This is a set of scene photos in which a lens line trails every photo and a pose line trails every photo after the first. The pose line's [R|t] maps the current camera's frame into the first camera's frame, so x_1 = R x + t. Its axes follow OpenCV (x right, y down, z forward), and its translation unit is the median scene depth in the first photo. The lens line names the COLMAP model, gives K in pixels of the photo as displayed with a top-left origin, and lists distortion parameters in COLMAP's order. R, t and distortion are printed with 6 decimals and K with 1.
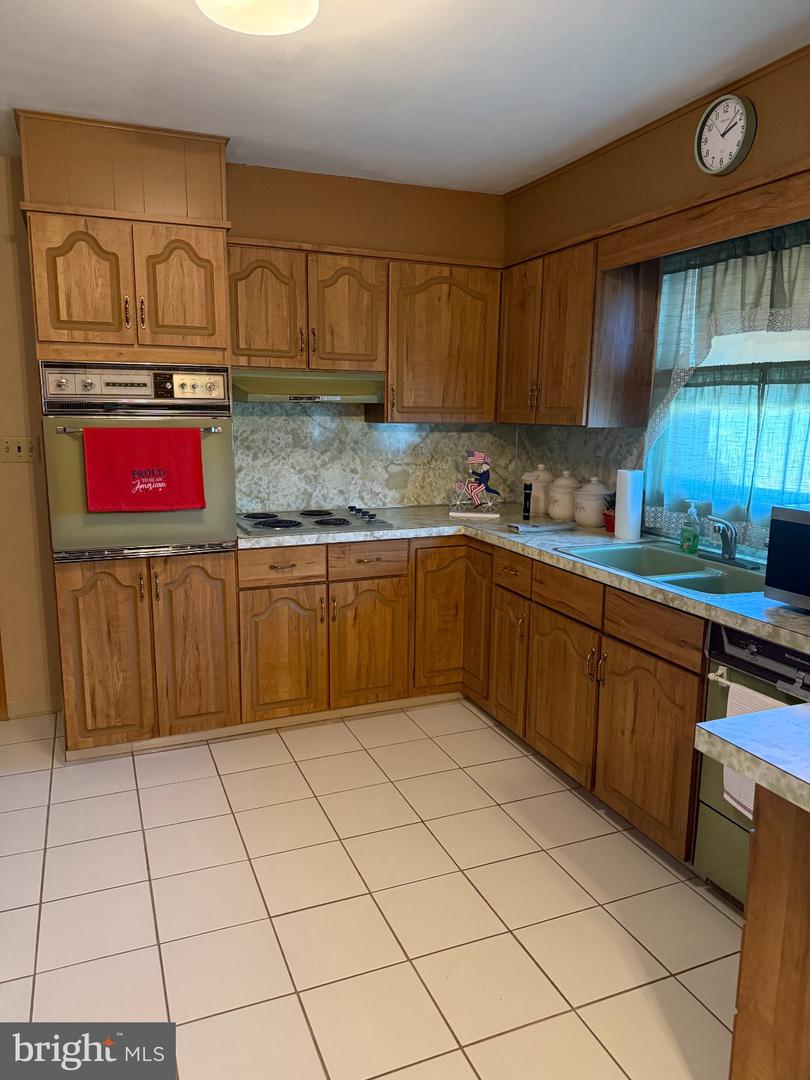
lens RADIAL K [[769.5, 0, 400.5], [0, 769.5, 535.2], [0, 0, 1]] dist [0.083389, -0.157943]
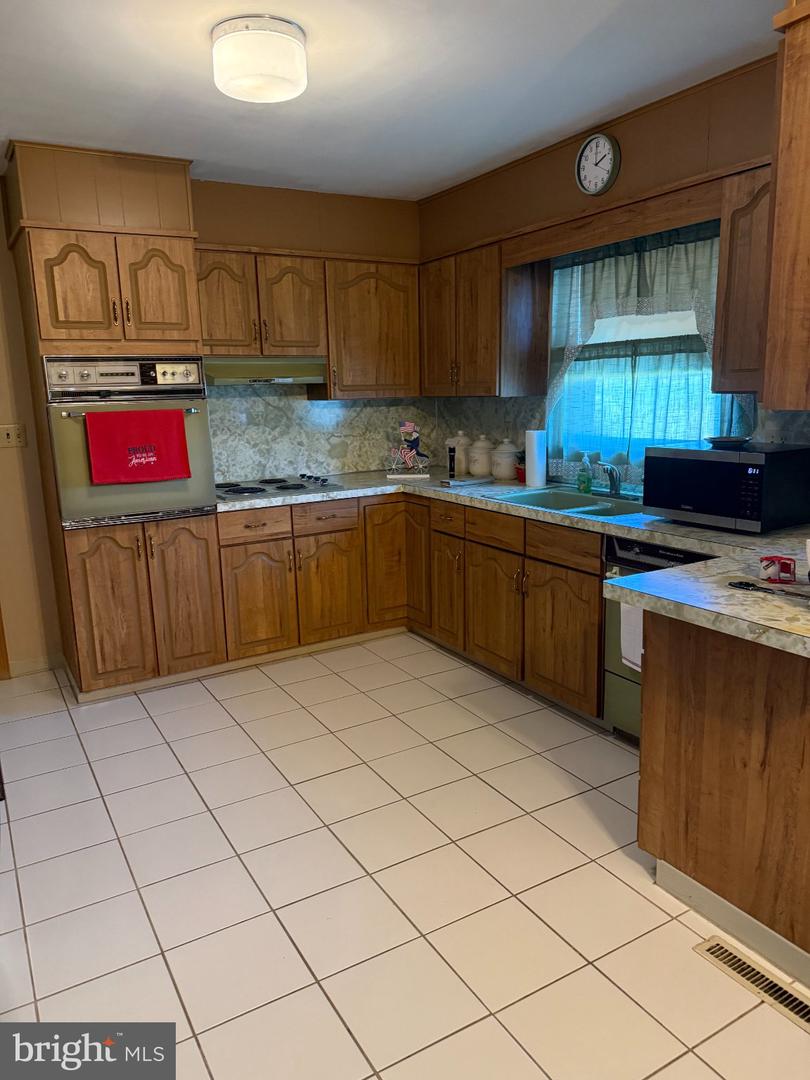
lens RADIAL K [[769.5, 0, 400.5], [0, 769.5, 535.2], [0, 0, 1]] dist [0.083389, -0.157943]
pose [[0.989782, -0.062010, 0.128403, -0.088705], [0.058870, 0.997870, 0.028111, 0.036747], [-0.129873, -0.020265, 0.991324, -0.201802]]
